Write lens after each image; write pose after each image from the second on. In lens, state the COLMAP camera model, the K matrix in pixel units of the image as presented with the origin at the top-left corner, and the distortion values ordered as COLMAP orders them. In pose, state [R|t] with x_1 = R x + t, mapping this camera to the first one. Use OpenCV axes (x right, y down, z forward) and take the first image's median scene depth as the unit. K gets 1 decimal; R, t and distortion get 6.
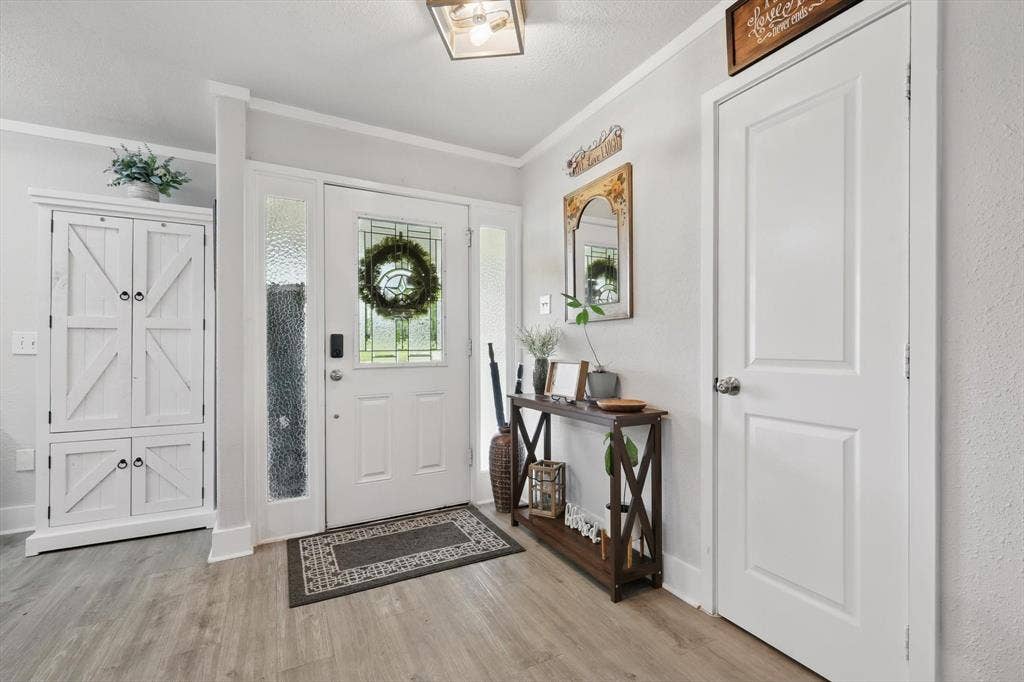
lens RADIAL K [[442.6, 0, 510.7], [0, 442.6, 340.7], [0, 0, 1]] dist [0.001081, 0.000403]
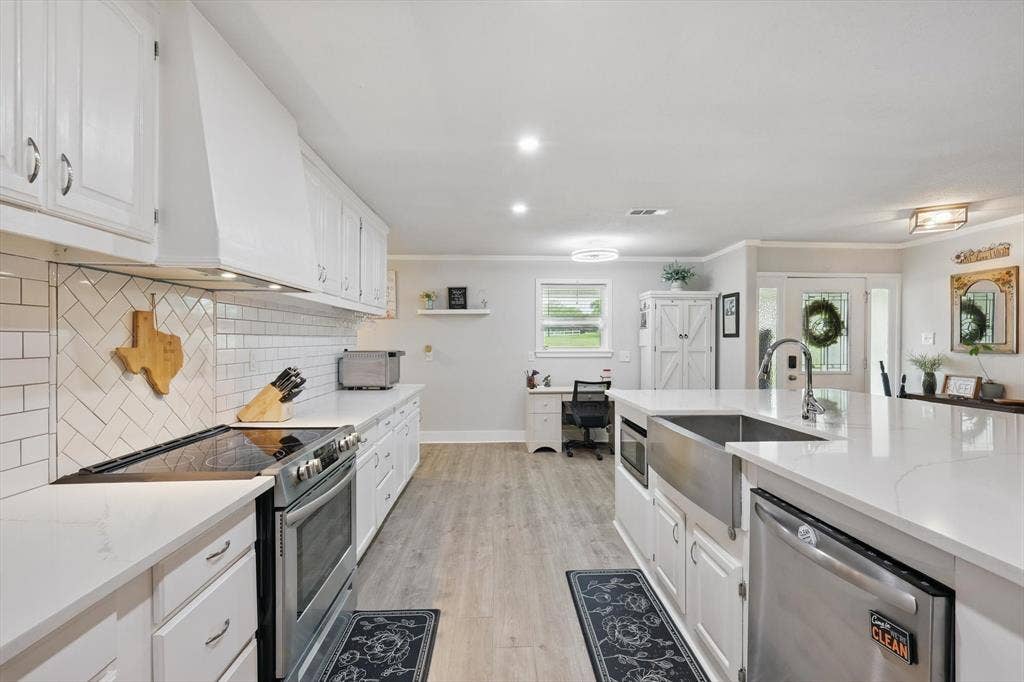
lens RADIAL K [[442.6, 0, 509.1], [0, 442.6, 338.2], [0, 0, 1]] dist [0.001081, 0.000403]
pose [[0.895174, 0.005137, -0.445688, -0.695543], [-0.001613, 0.999964, 0.008285, -0.114557], [0.445715, -0.006698, 0.895150, -1.369763]]
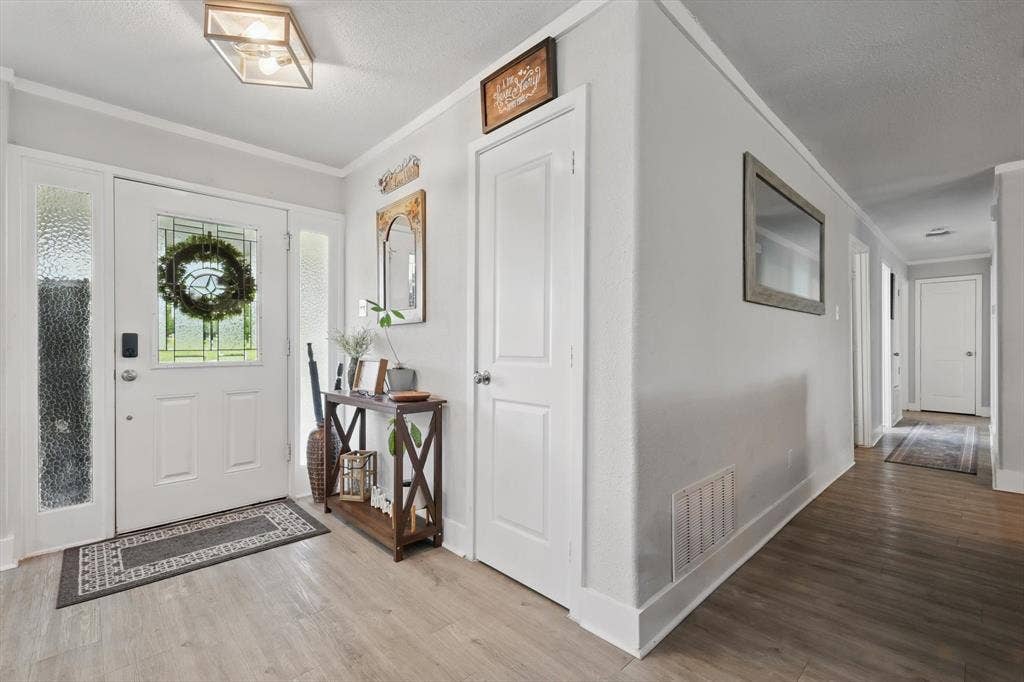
lens RADIAL K [[442.6, 0, 507.8], [0, 442.6, 342.5], [0, 0, 1]] dist [0.001081, 0.000403]
pose [[0.963131, 0.004308, 0.268997, 0.157605], [-0.005274, 0.999982, 0.002868, -0.002013], [-0.268979, -0.004181, 0.963137, -0.174048]]
